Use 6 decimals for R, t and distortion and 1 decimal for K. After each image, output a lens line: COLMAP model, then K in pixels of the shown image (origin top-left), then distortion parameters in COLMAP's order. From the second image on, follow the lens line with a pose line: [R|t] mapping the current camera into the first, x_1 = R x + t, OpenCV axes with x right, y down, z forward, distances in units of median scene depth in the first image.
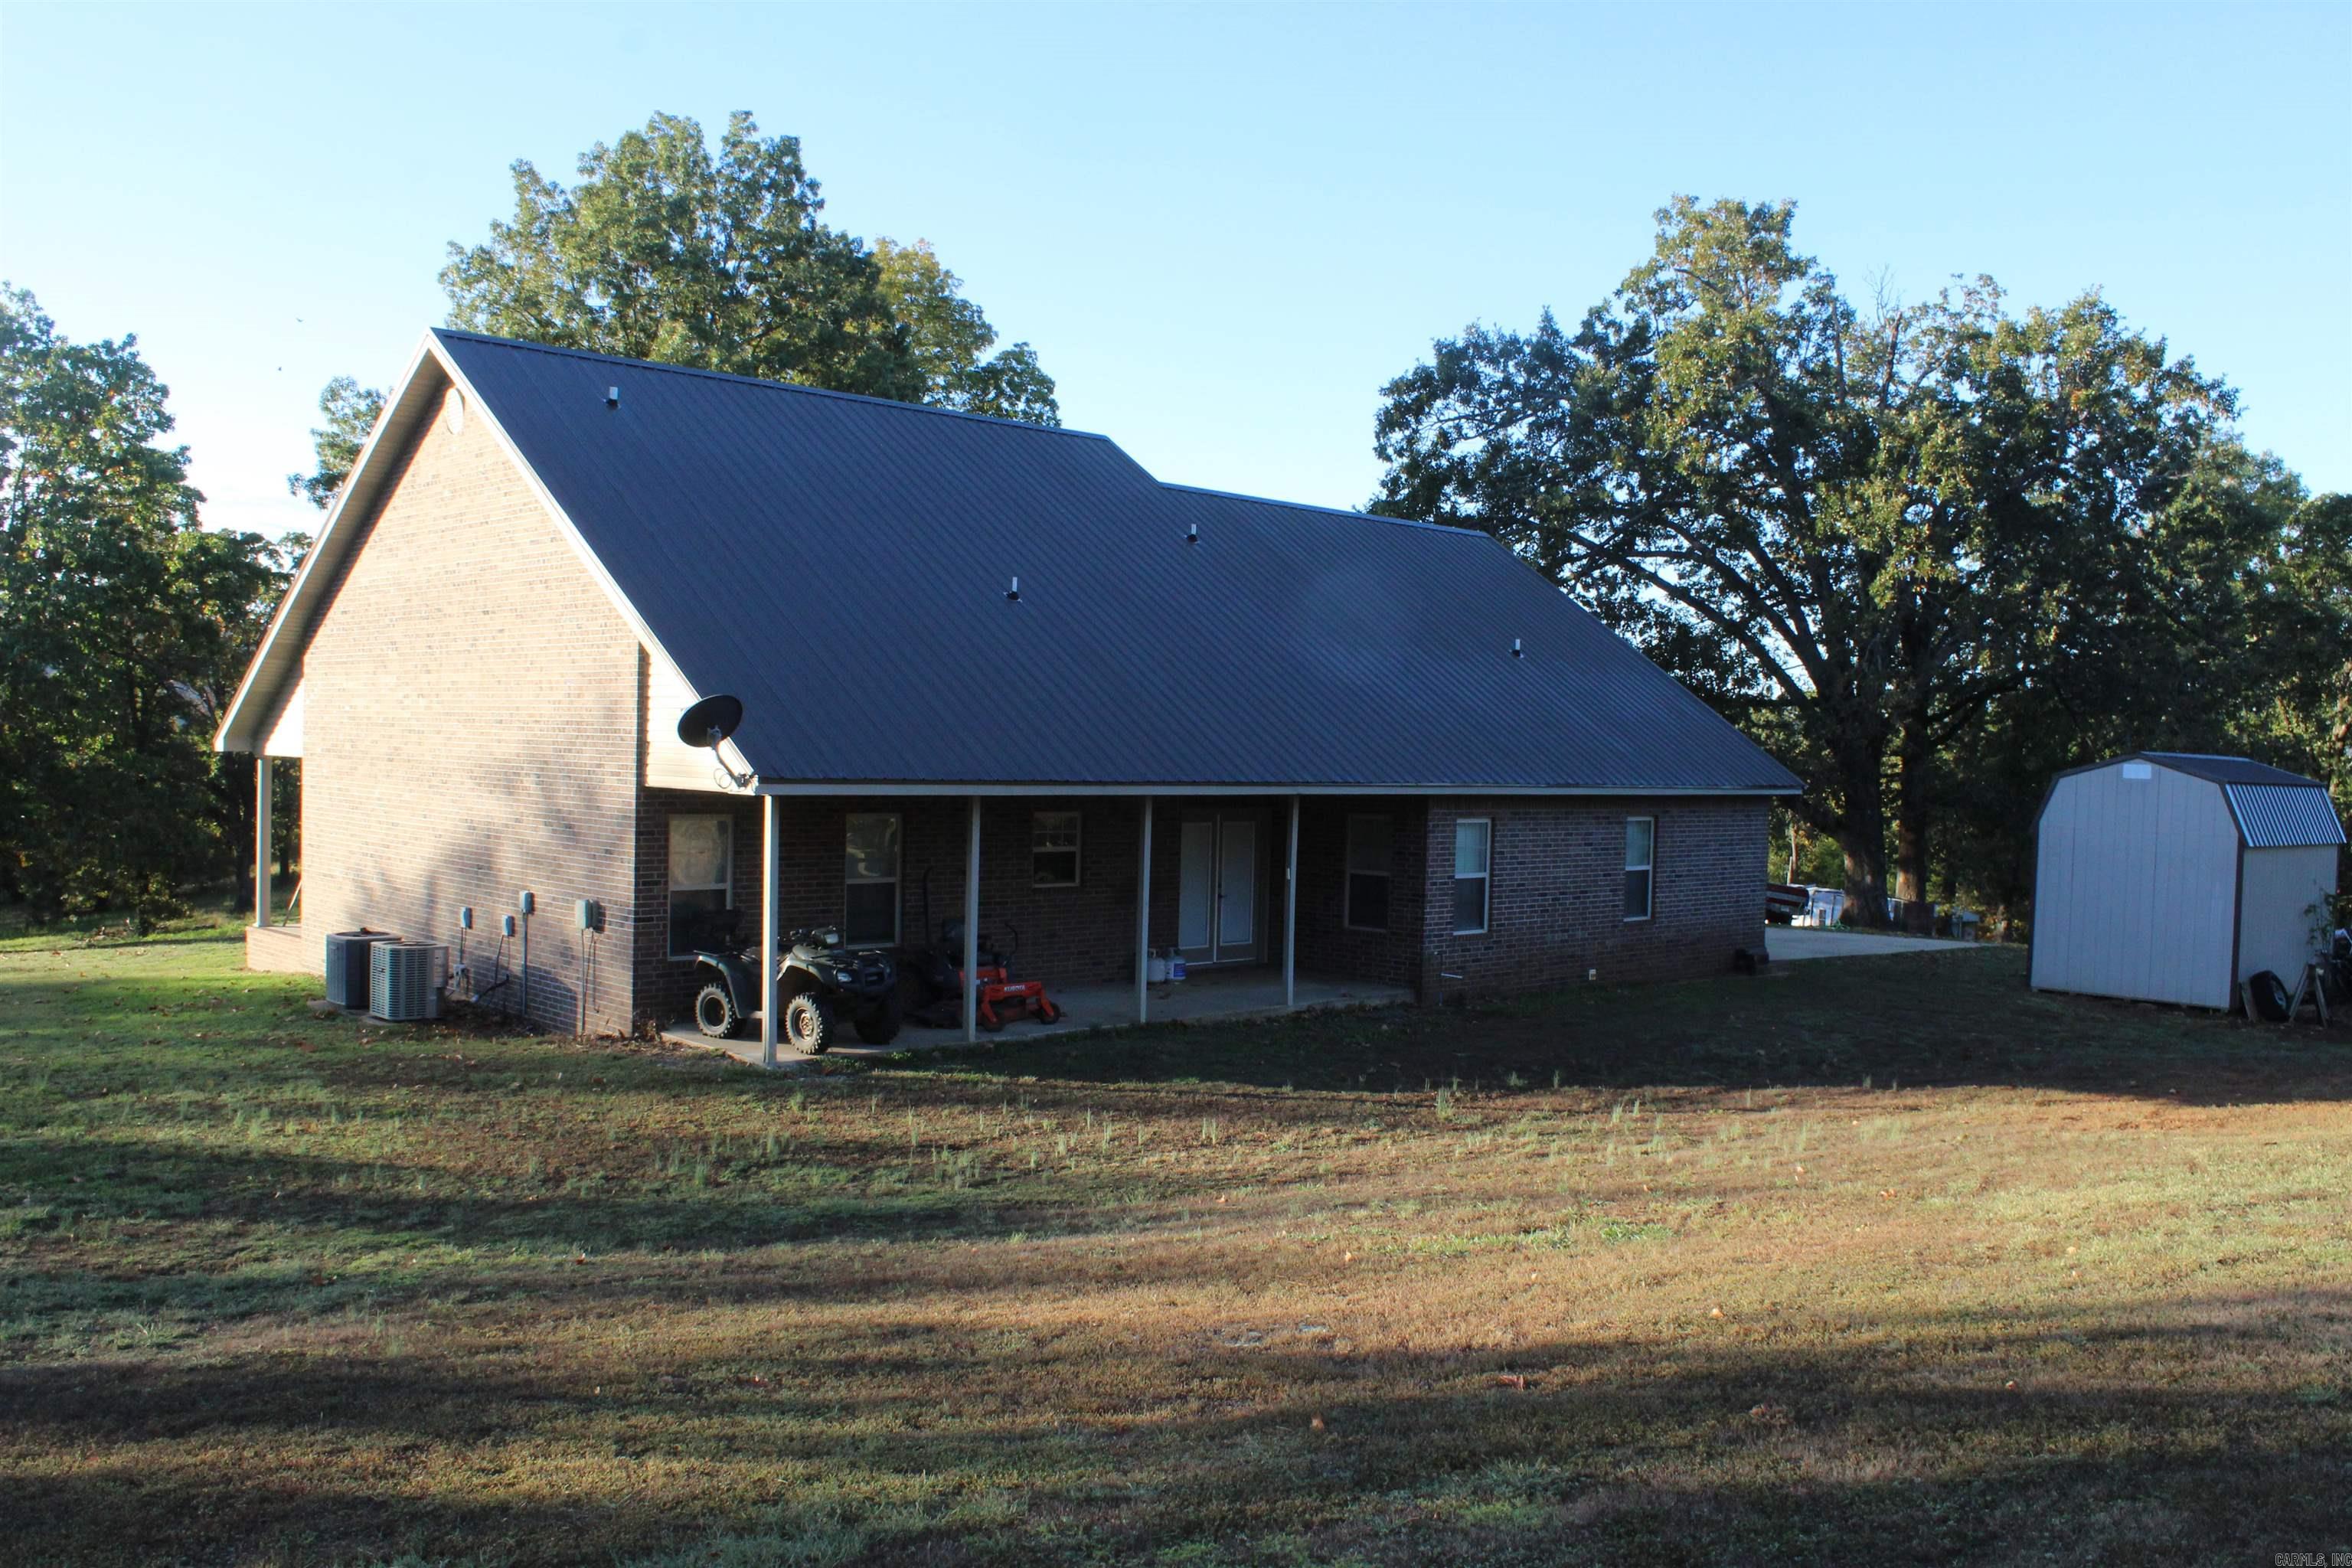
lens RADIAL K [[2039.1, 0, 1176.0], [0, 2039.1, 784.0], [0, 0, 1]] dist [-0.178723, 0.184891]
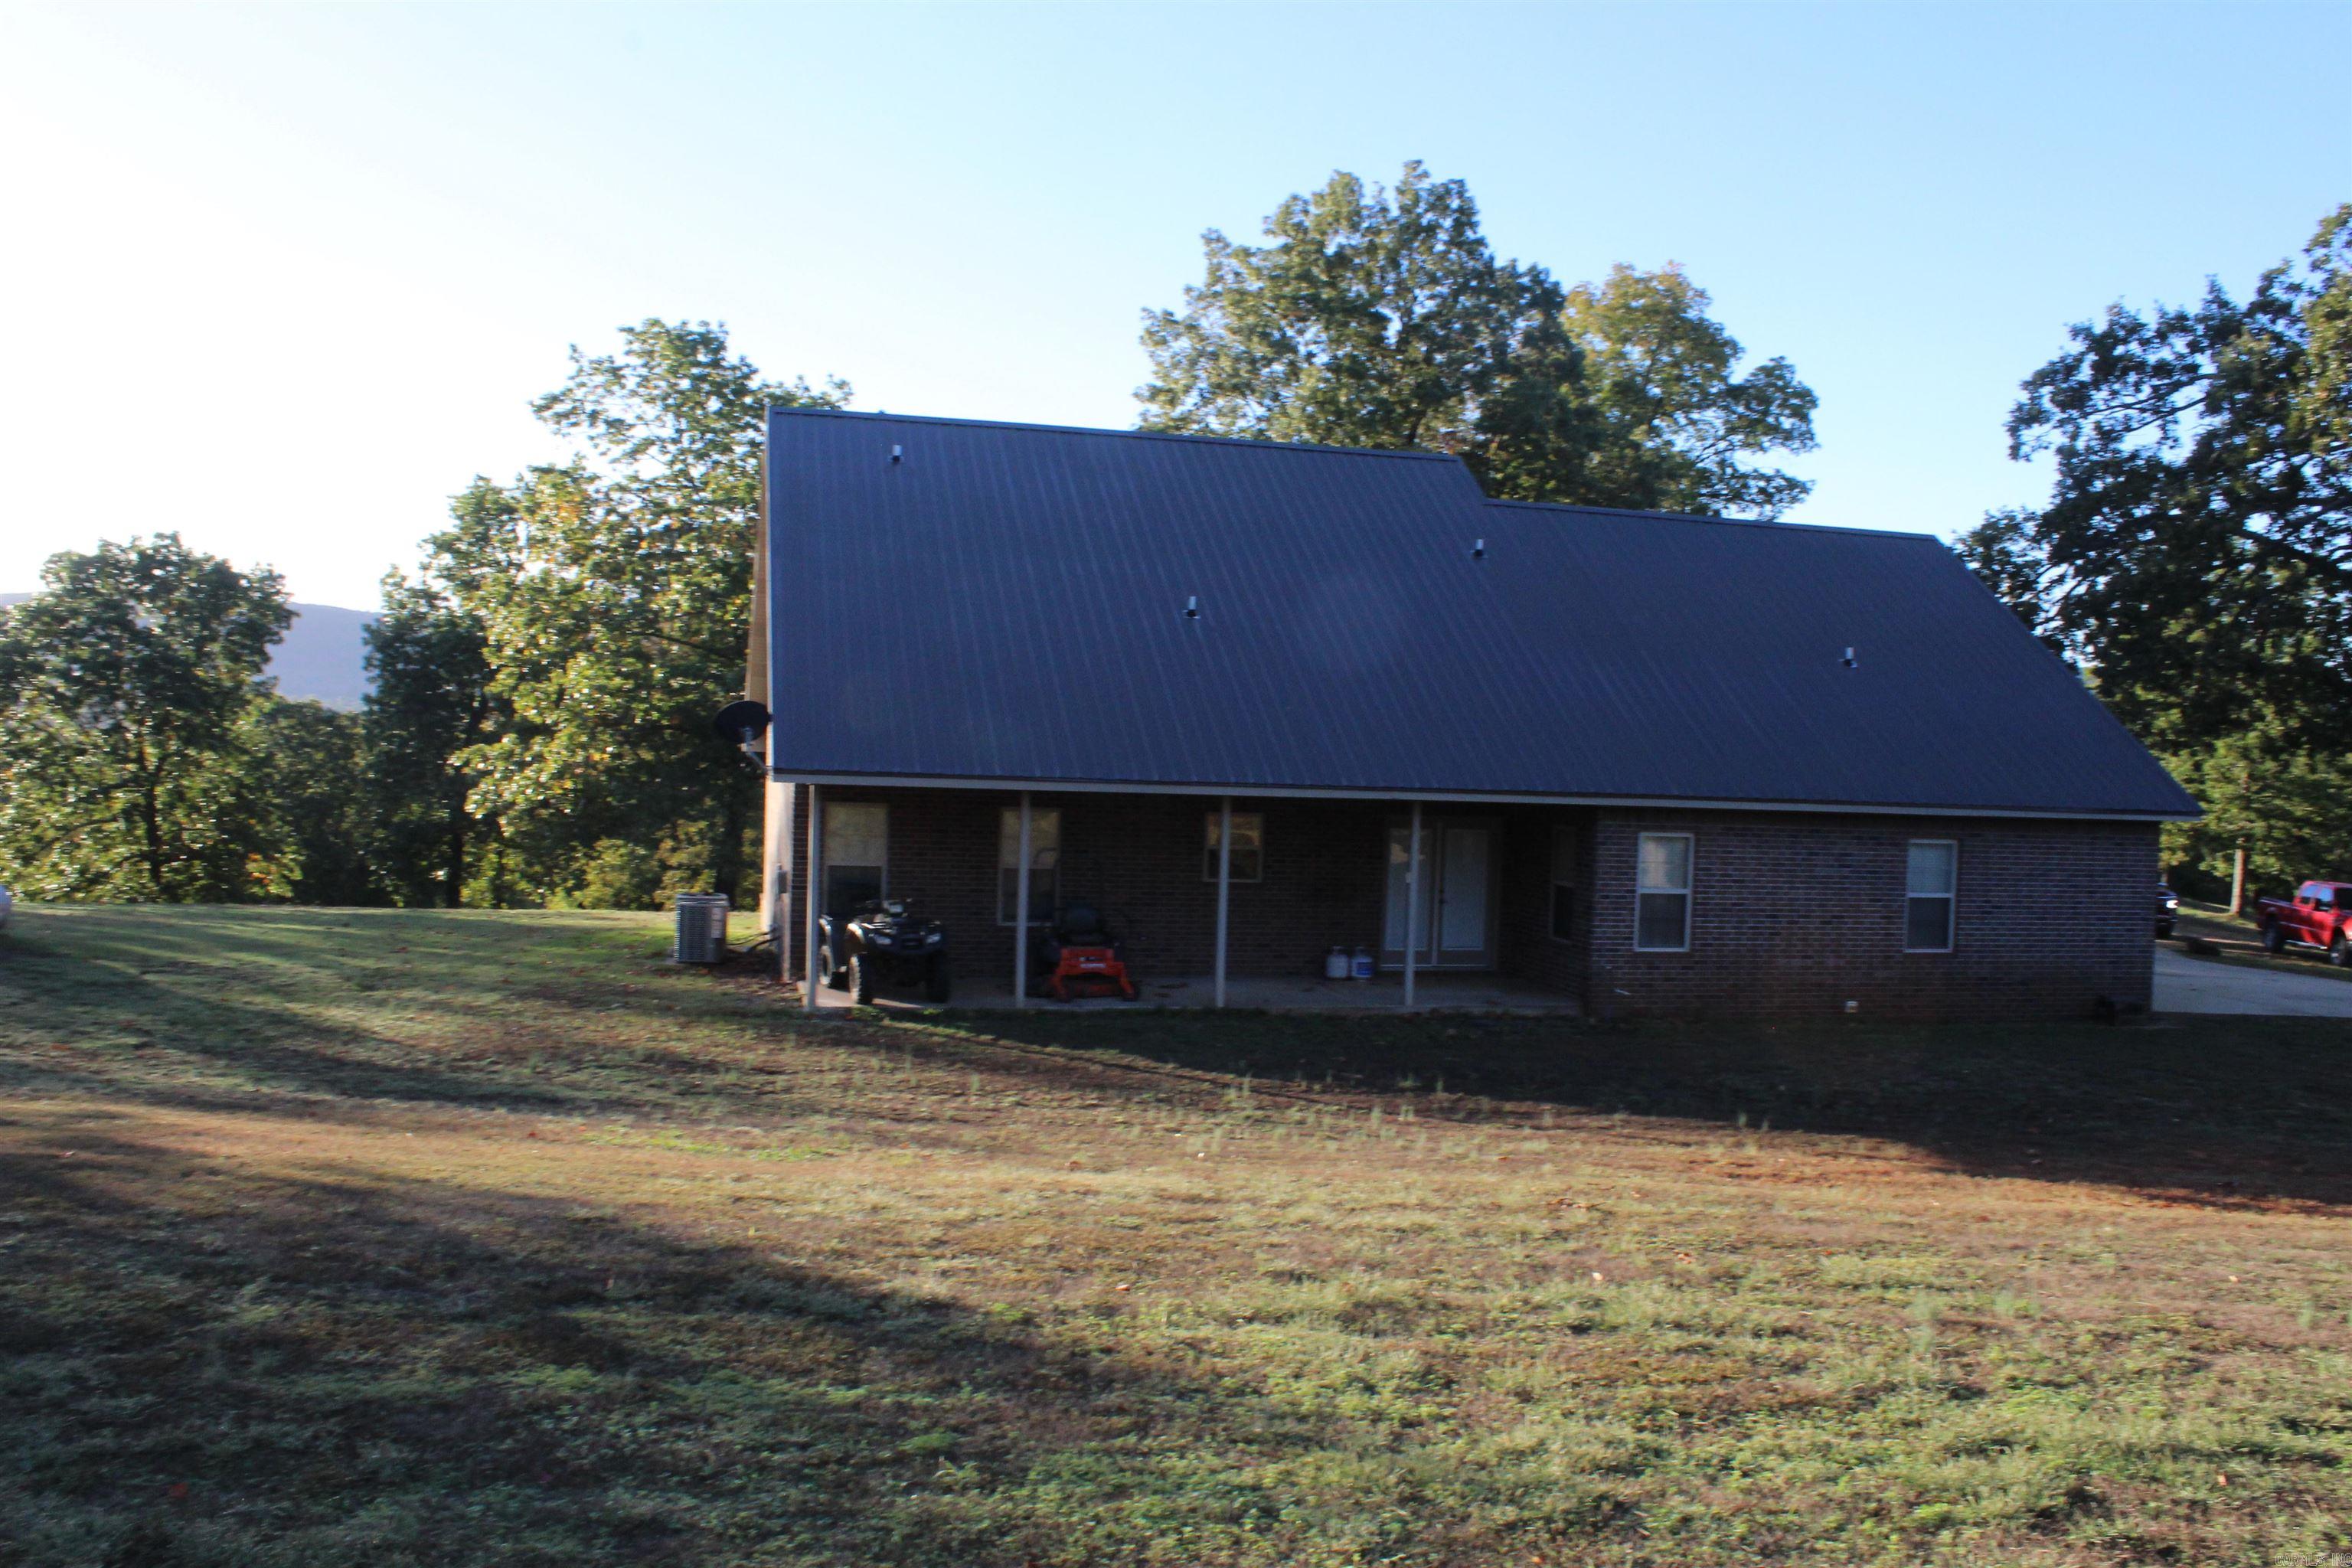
lens RADIAL K [[2039.1, 0, 1176.0], [0, 2039.1, 784.0], [0, 0, 1]] dist [-0.178723, 0.184891]
pose [[0.857797, 0.017666, -0.513686, 0.240666], [-0.024474, 0.999679, -0.006490, 0.003237], [0.513406, 0.018139, 0.857954, 0.029643]]
